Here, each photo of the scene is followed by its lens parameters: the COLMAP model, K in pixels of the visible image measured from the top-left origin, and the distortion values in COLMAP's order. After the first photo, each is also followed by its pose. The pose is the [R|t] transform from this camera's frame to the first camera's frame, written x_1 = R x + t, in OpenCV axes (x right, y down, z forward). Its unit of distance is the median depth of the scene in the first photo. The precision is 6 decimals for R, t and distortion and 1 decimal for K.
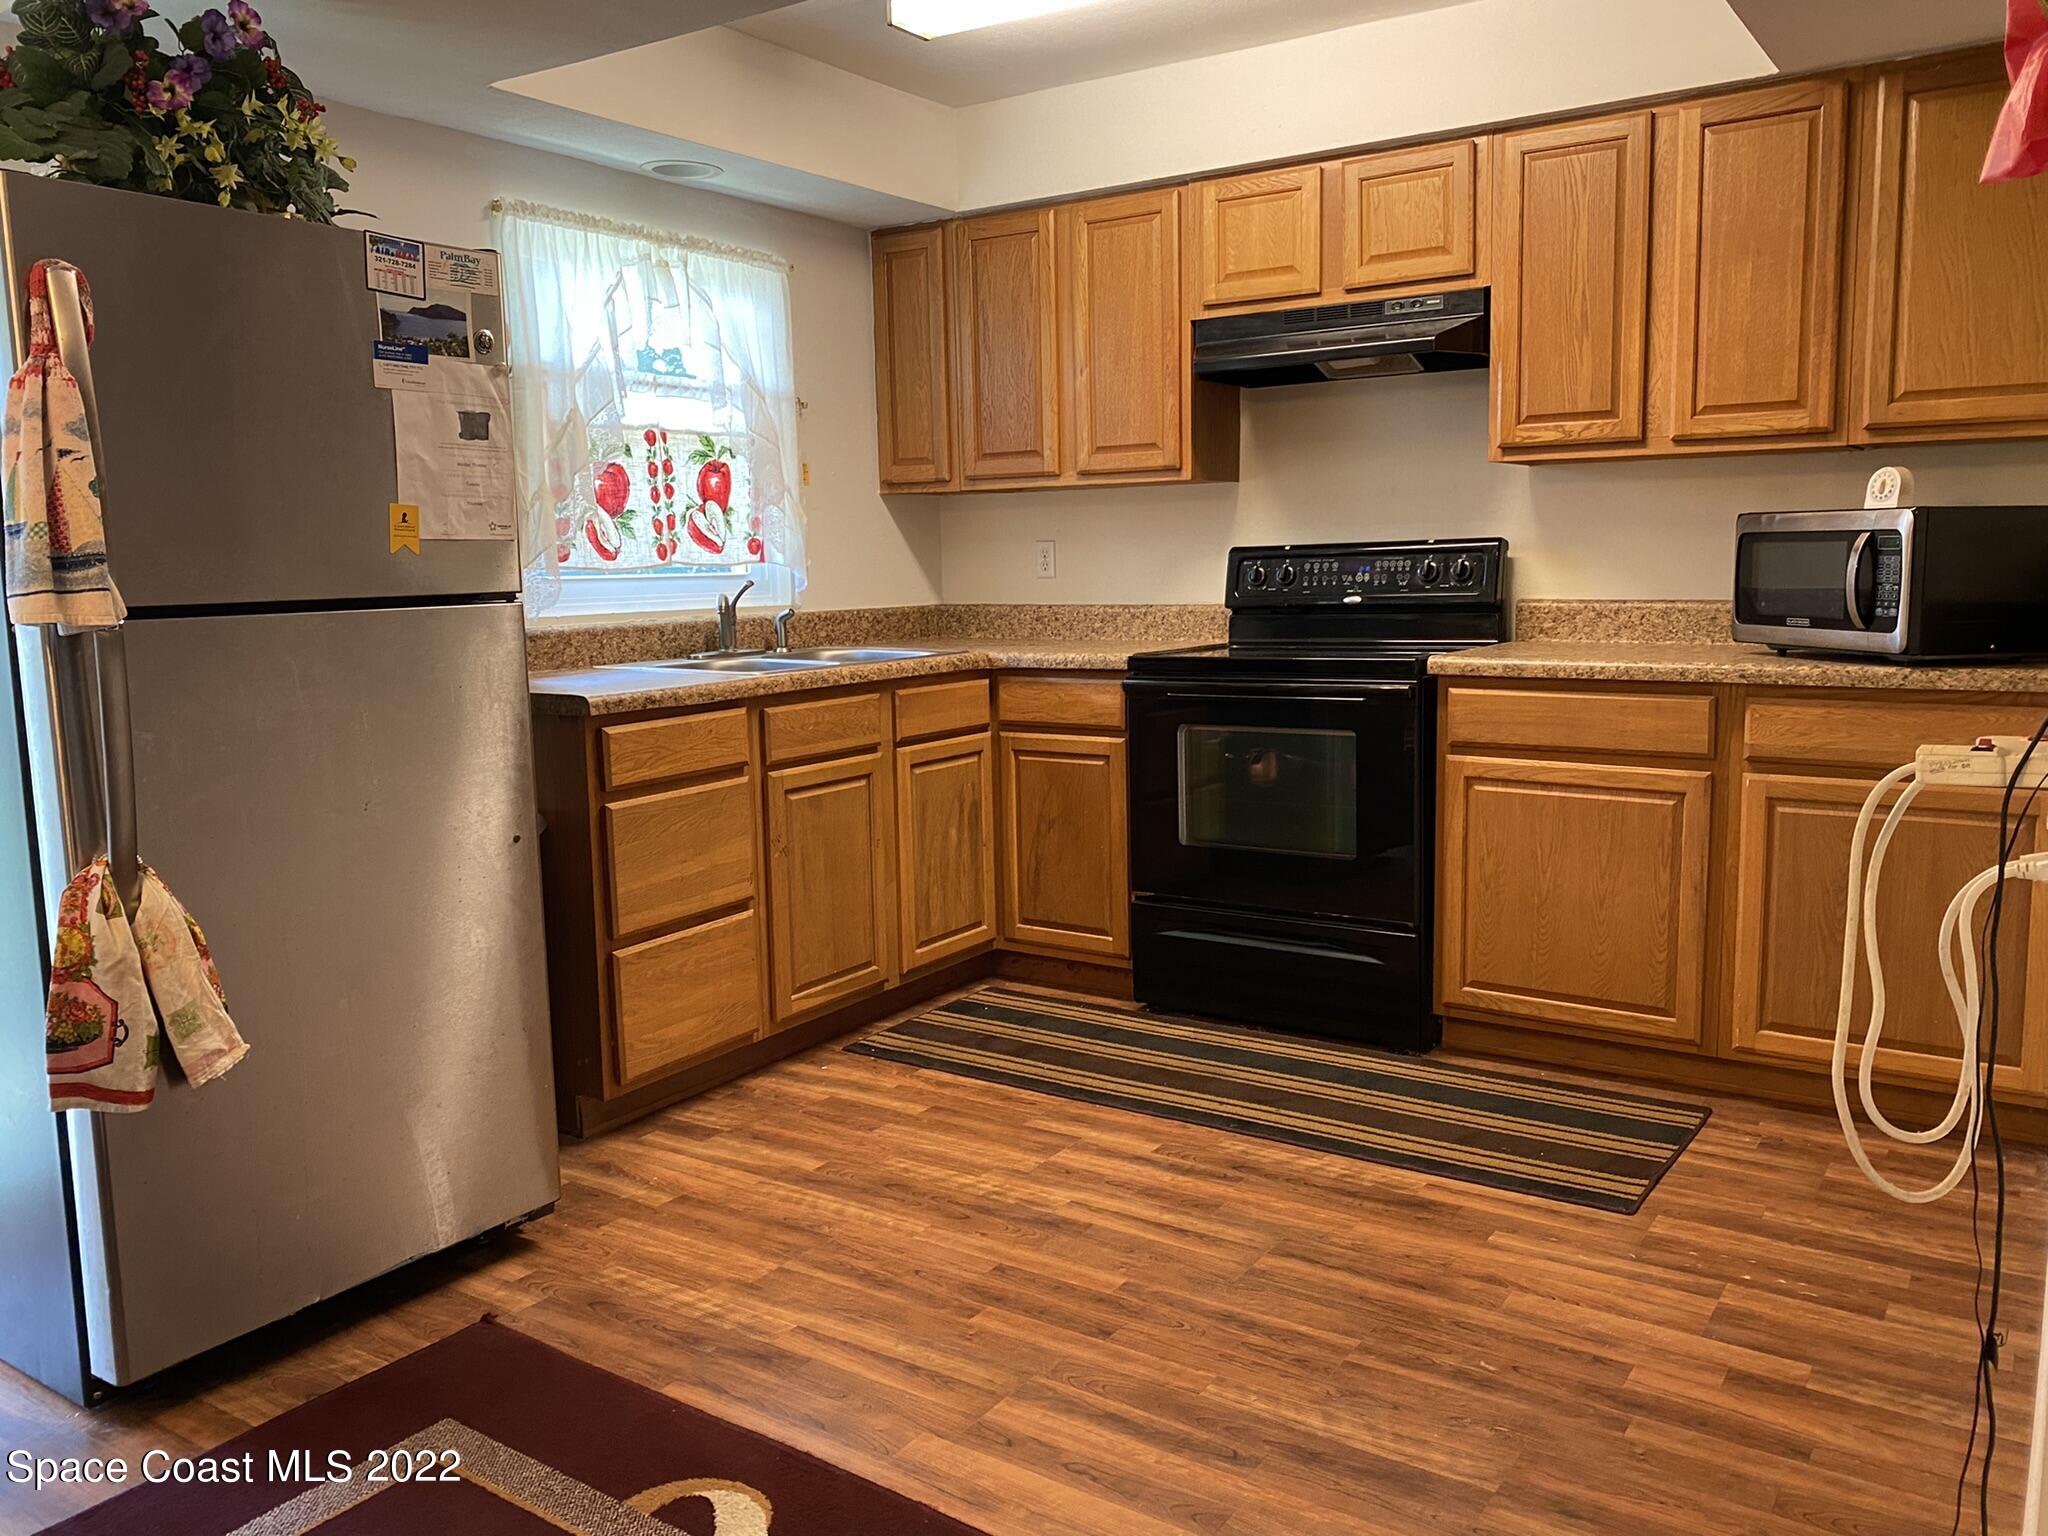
lens RADIAL K [[1559.2, 0, 1023.0], [0, 1559.2, 773.3], [0, 0, 1]] dist [0.021827, -0.038017]
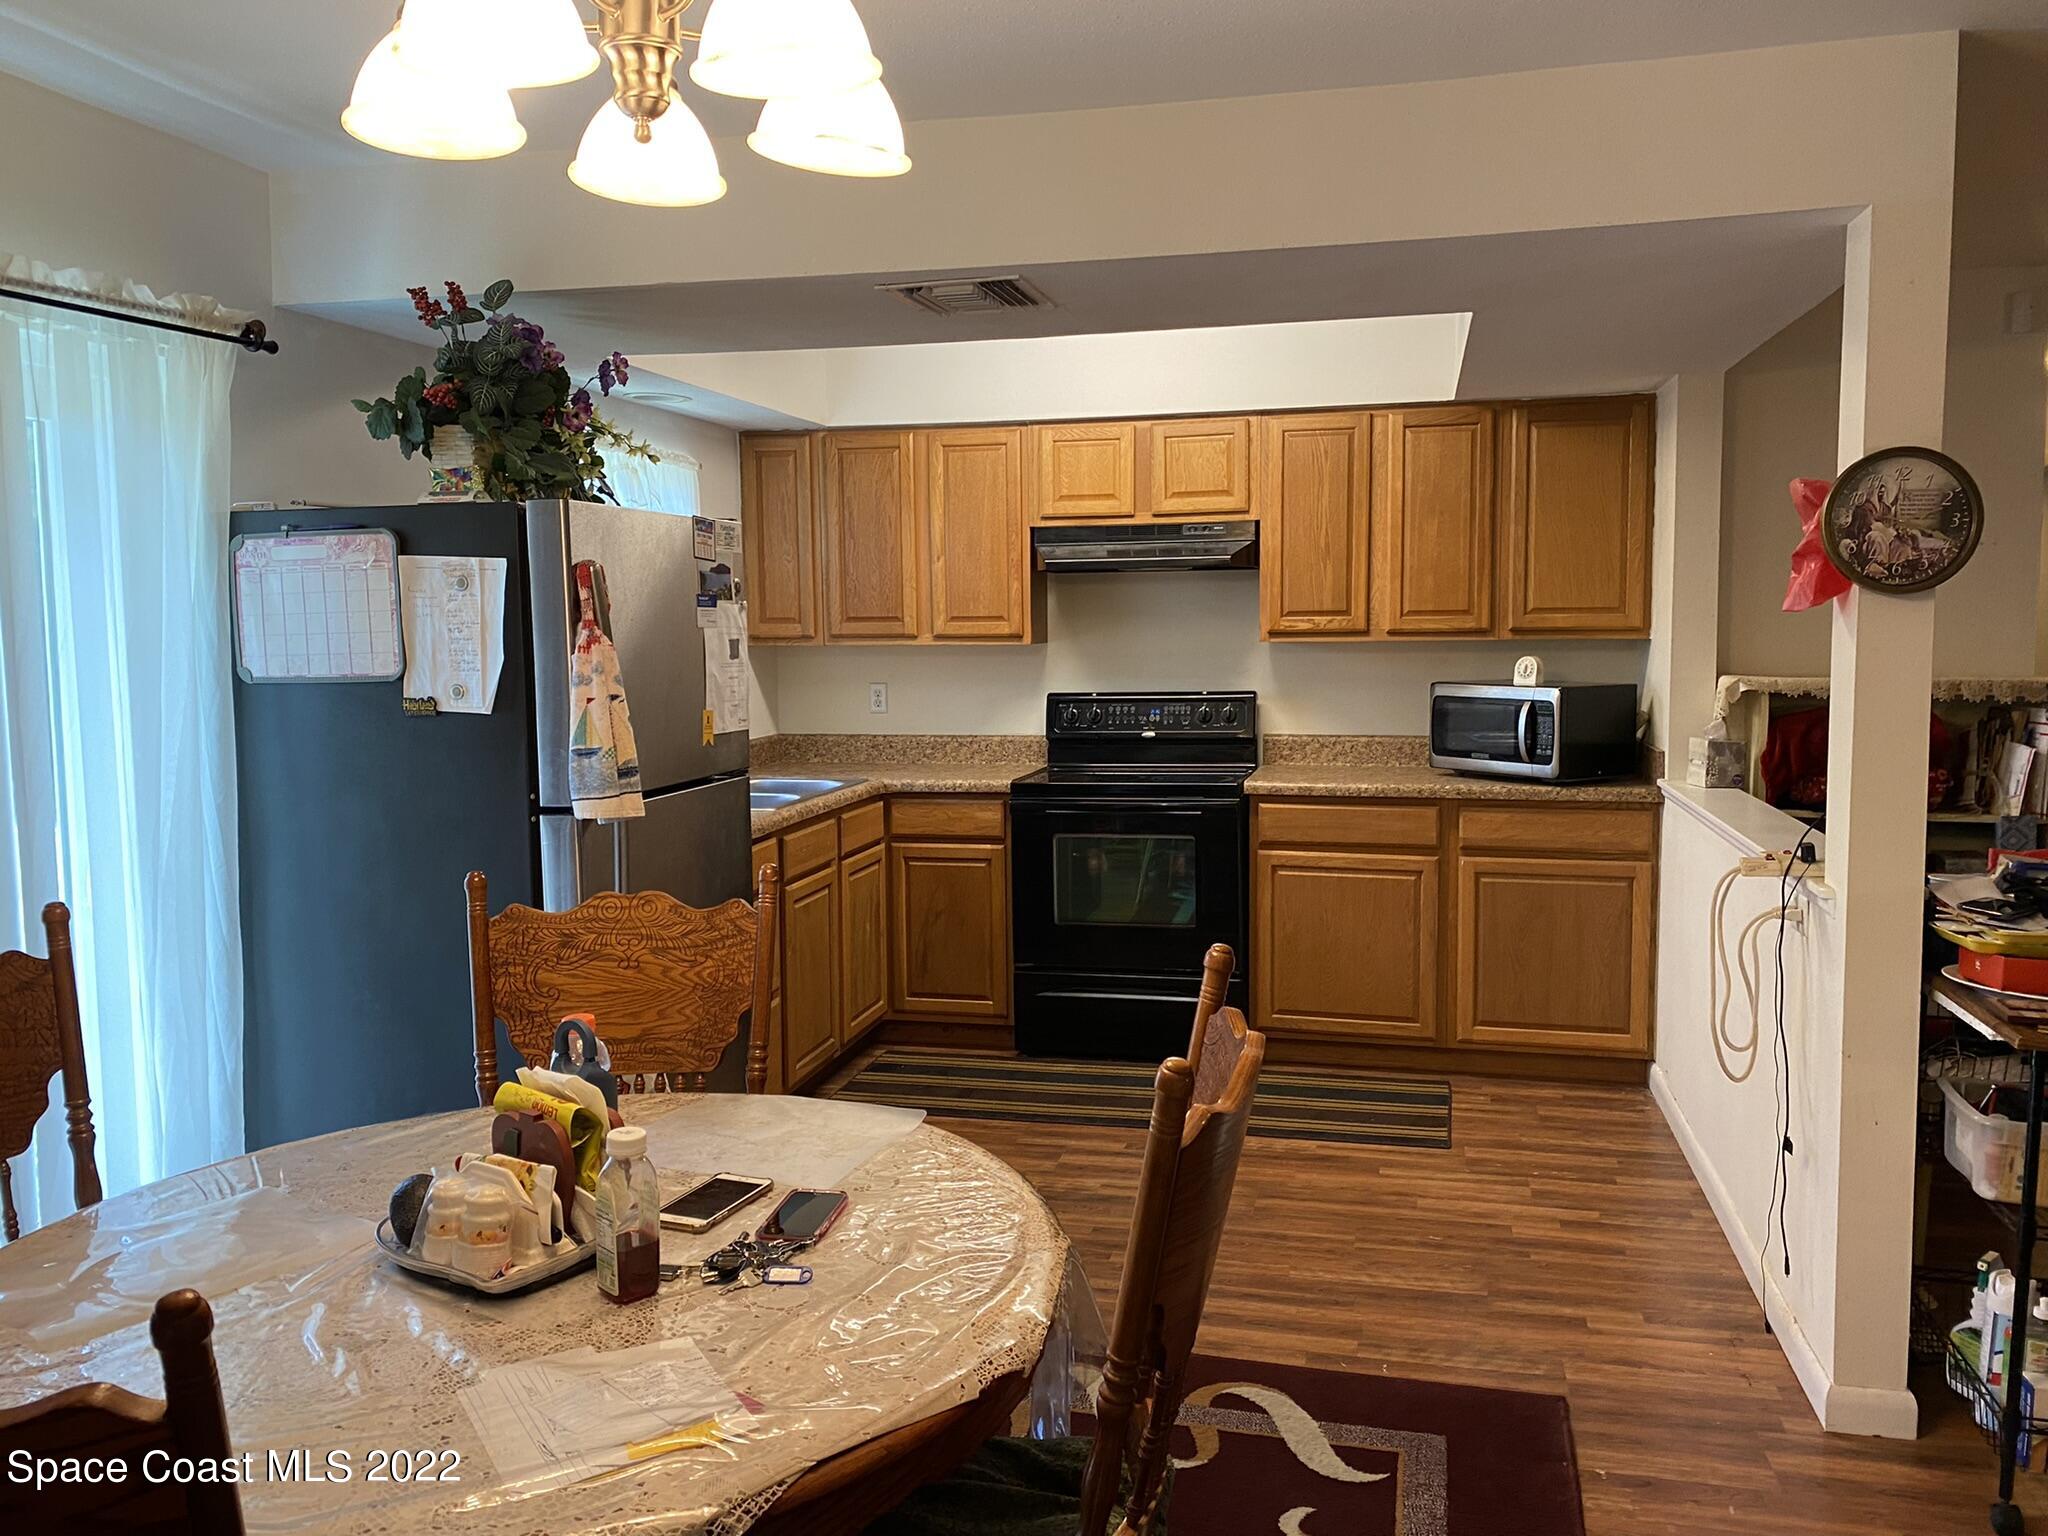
lens RADIAL K [[1559.2, 0, 1013.6], [0, 1559.2, 775.3], [0, 0, 1]] dist [0.021827, -0.038017]
pose [[0.938064, -0.025969, 0.345487, -0.425777], [0.041509, 0.998428, -0.037658, -0.036349], [-0.343966, 0.049666, 0.937668, -0.253114]]
